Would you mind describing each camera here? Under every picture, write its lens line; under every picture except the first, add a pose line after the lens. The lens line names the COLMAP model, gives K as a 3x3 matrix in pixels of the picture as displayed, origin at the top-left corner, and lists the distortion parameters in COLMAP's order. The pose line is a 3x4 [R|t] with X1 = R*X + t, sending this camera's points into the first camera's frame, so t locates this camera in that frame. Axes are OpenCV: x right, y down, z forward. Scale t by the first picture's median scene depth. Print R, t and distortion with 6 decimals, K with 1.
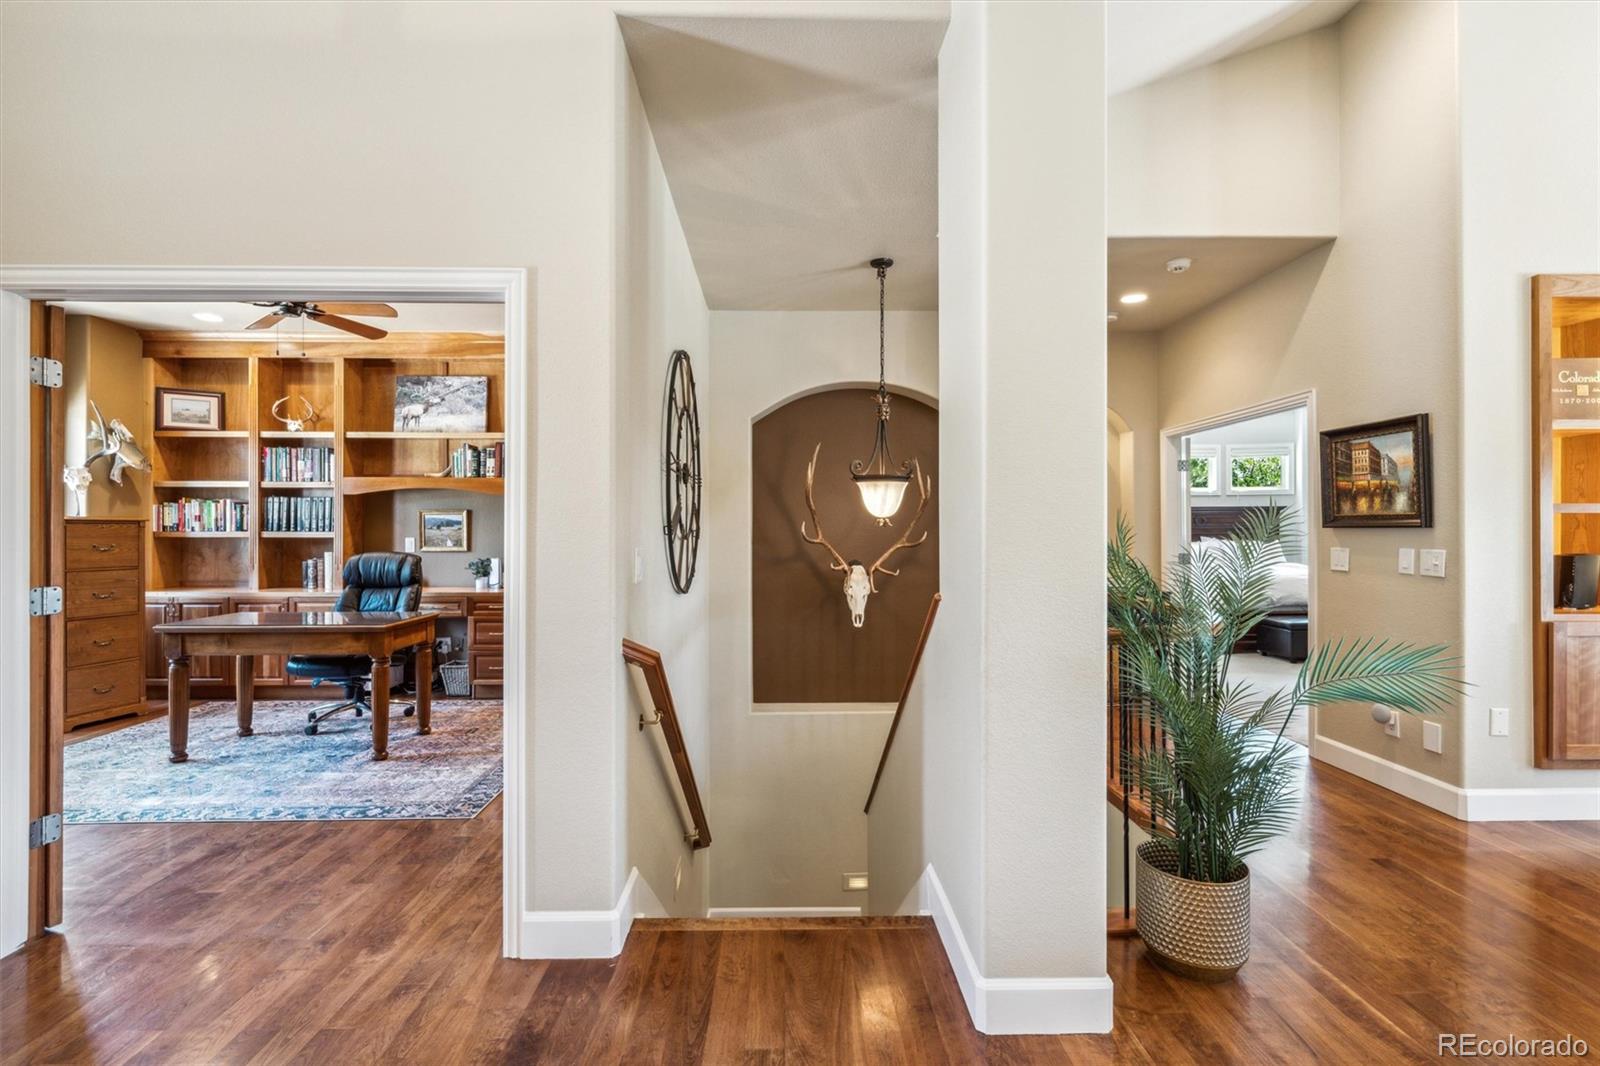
lens RADIAL K [[710.4, 0, 800.1], [0, 710.4, 530.5], [0, 0, 1]] dist [-0.000067, -0.000101]
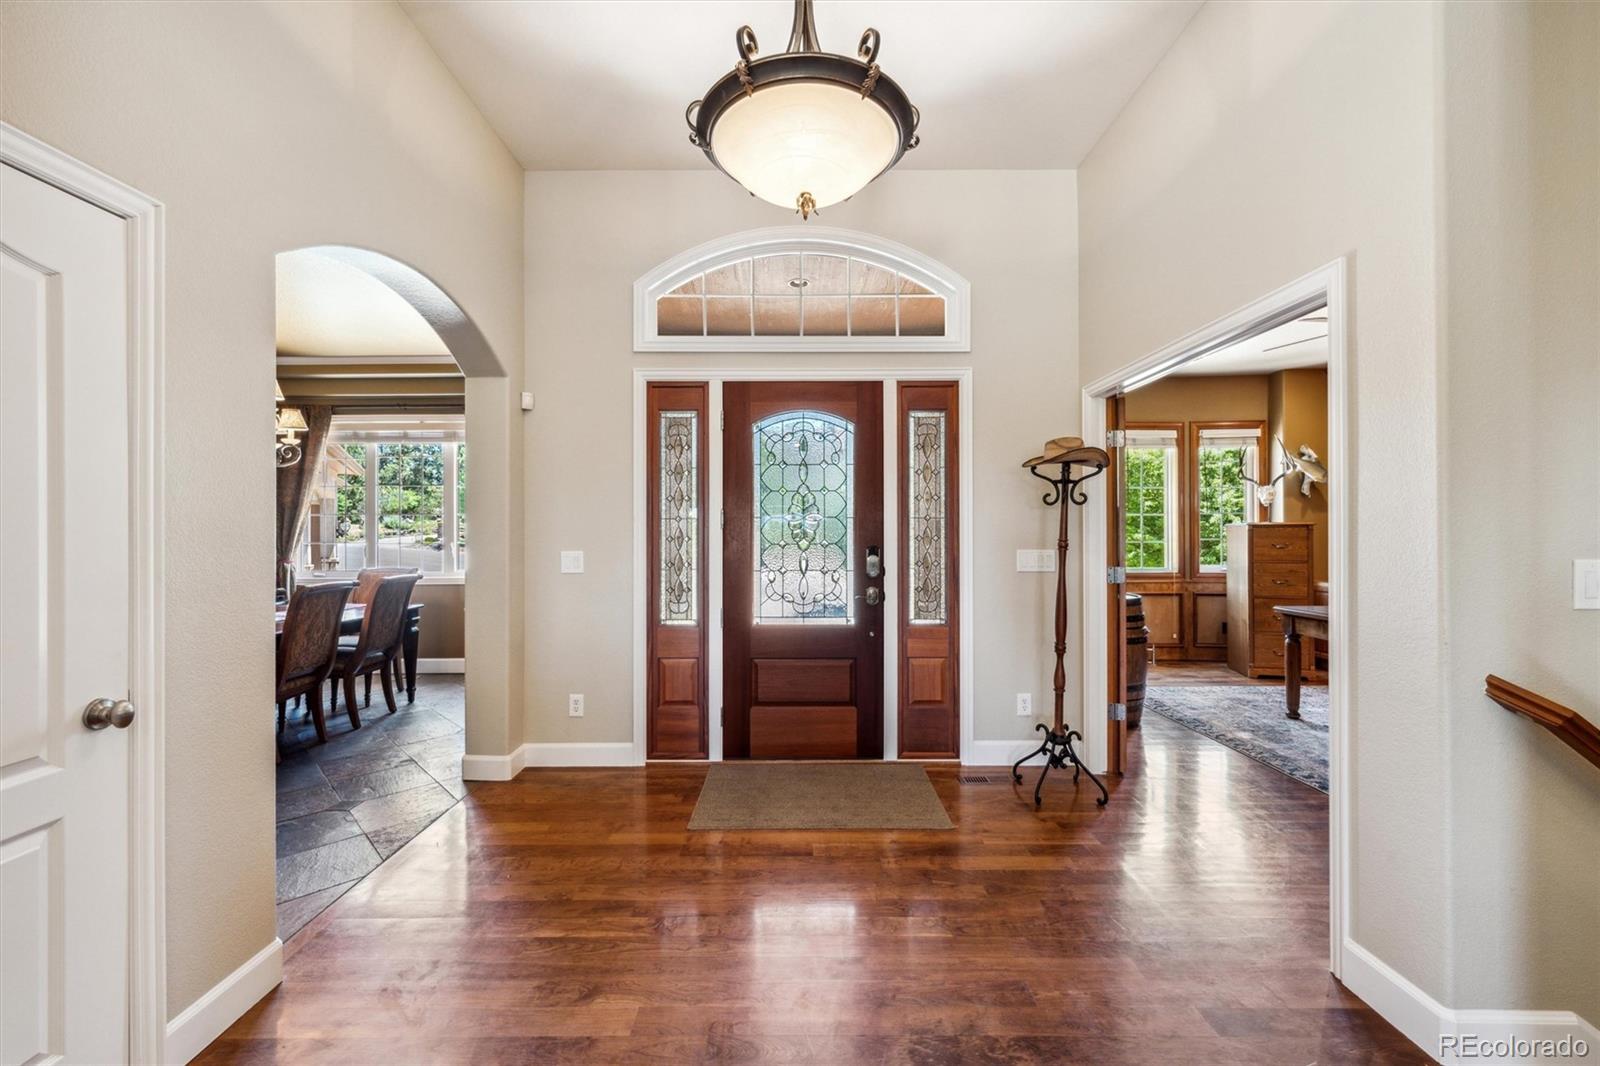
lens RADIAL K [[634.9, 0, 801.1], [0, 634.9, 533.7], [0, 0, 1]] dist [0.000588, 0.000203]
pose [[-0.013196, 0.001253, -0.999912, 0.251611], [0.001707, 0.999998, 0.001230, -0.000744], [0.999911, -0.001691, -0.013198, 0.154184]]
